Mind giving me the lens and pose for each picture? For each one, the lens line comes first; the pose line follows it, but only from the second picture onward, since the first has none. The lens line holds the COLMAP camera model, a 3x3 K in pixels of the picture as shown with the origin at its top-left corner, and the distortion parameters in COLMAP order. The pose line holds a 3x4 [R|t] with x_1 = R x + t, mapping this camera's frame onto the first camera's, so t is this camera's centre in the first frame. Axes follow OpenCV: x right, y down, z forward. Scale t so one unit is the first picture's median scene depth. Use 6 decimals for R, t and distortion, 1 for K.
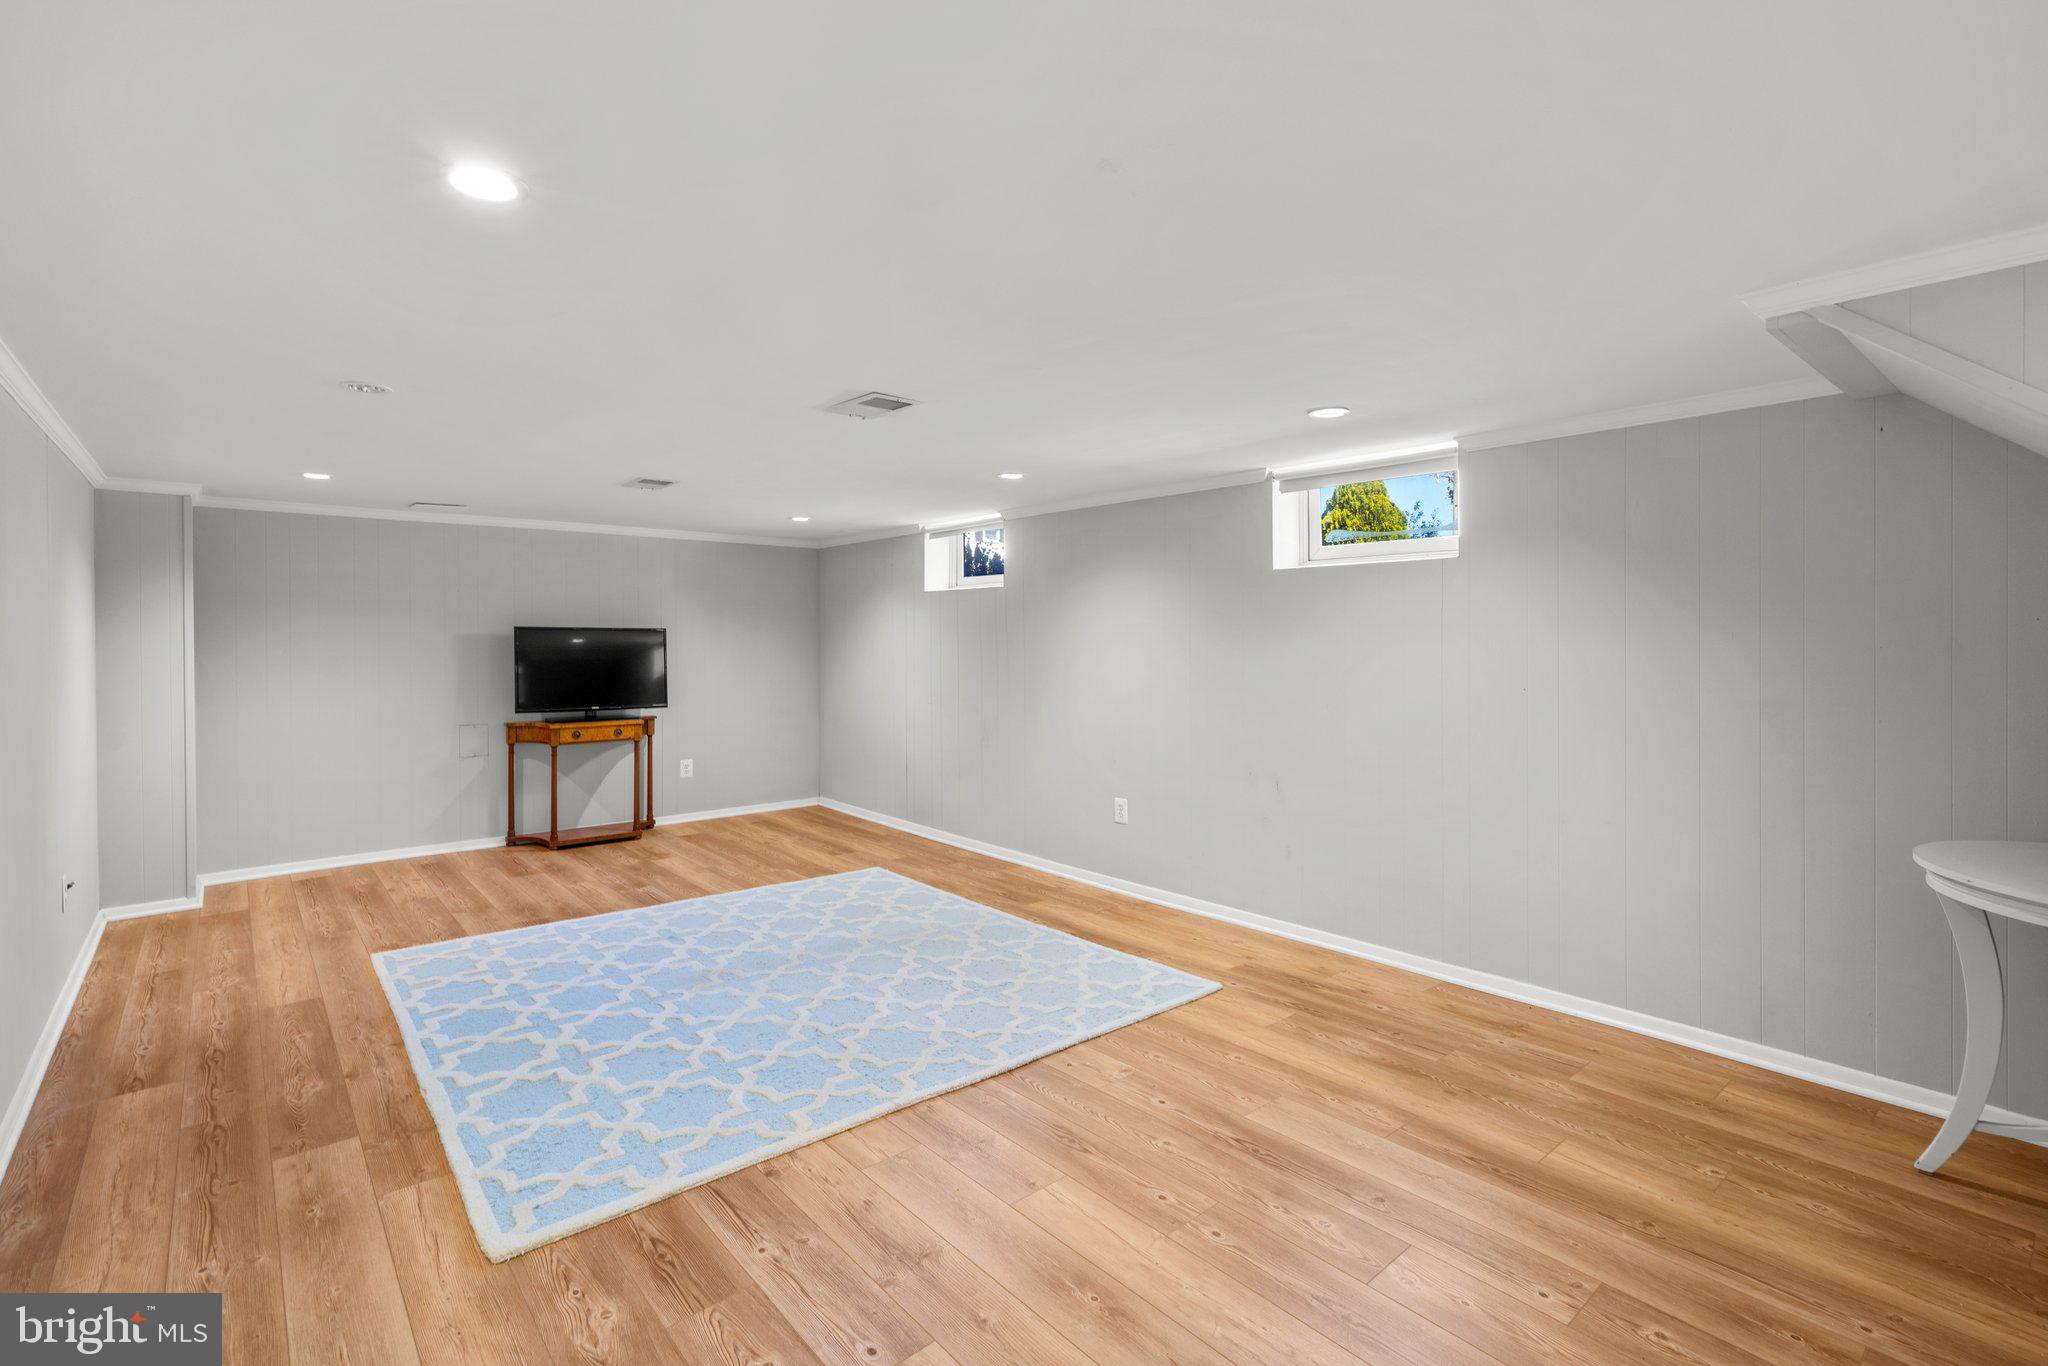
lens RADIAL K [[931.9, 0, 1015.7], [0, 931.9, 639.5], [0, 0, 1]] dist [-0.006159, 0.002724]
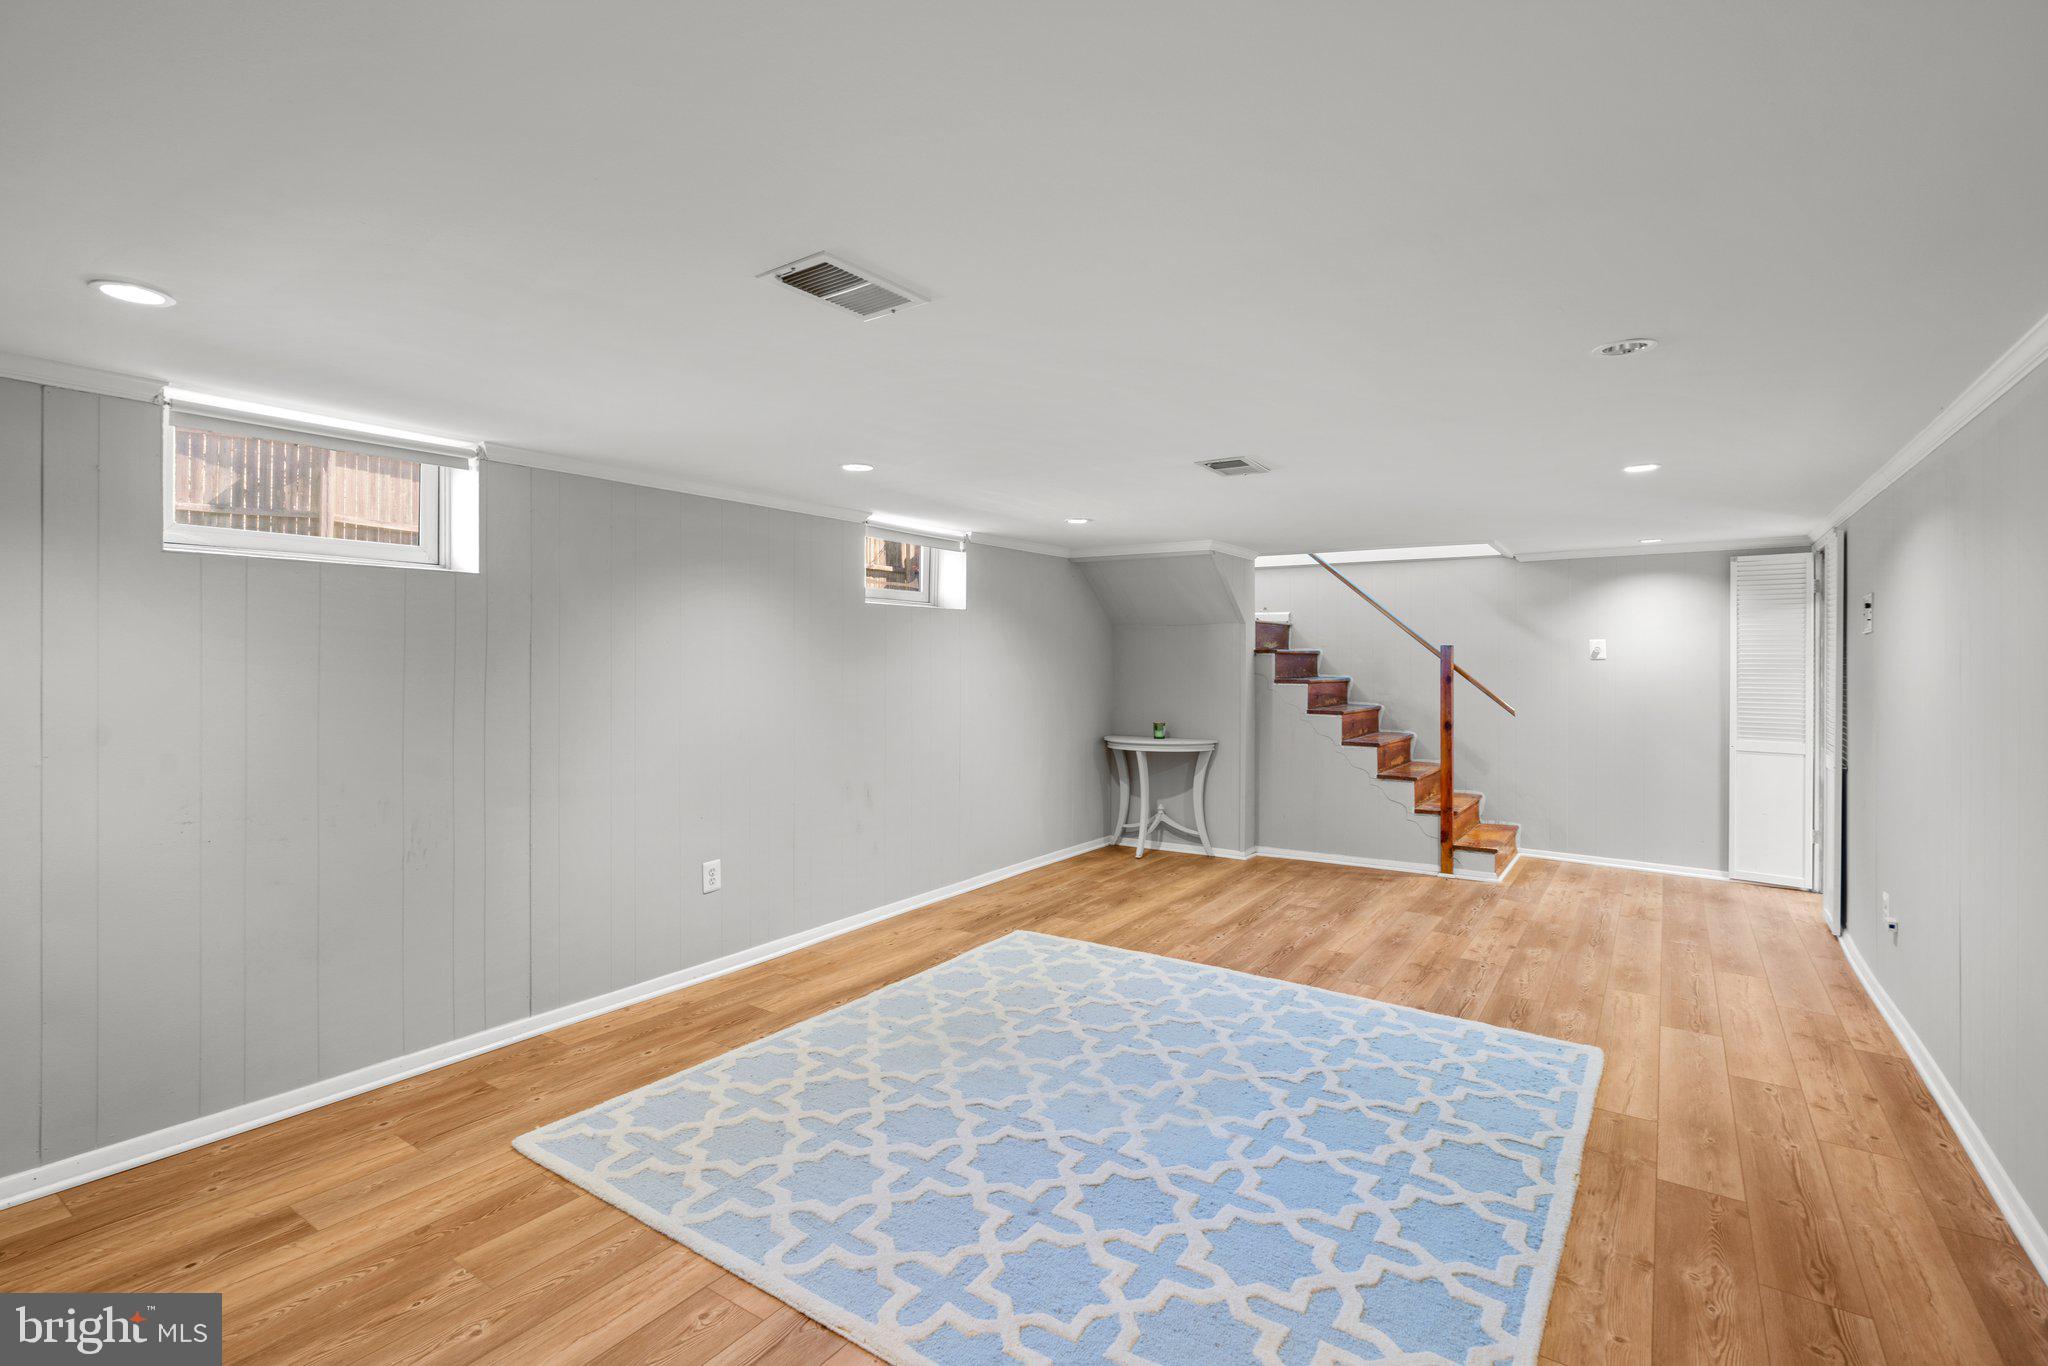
lens RADIAL K [[931.9, 0, 1025.2], [0, 931.9, 673.2], [0, 0, 1]] dist [-0.006159, 0.002724]
pose [[-0.258129, -0.008883, 0.966070, -1.274068], [0.001575, 0.999953, 0.009616, 0.000475], [-0.966109, 0.004004, -0.258103, 1.635589]]
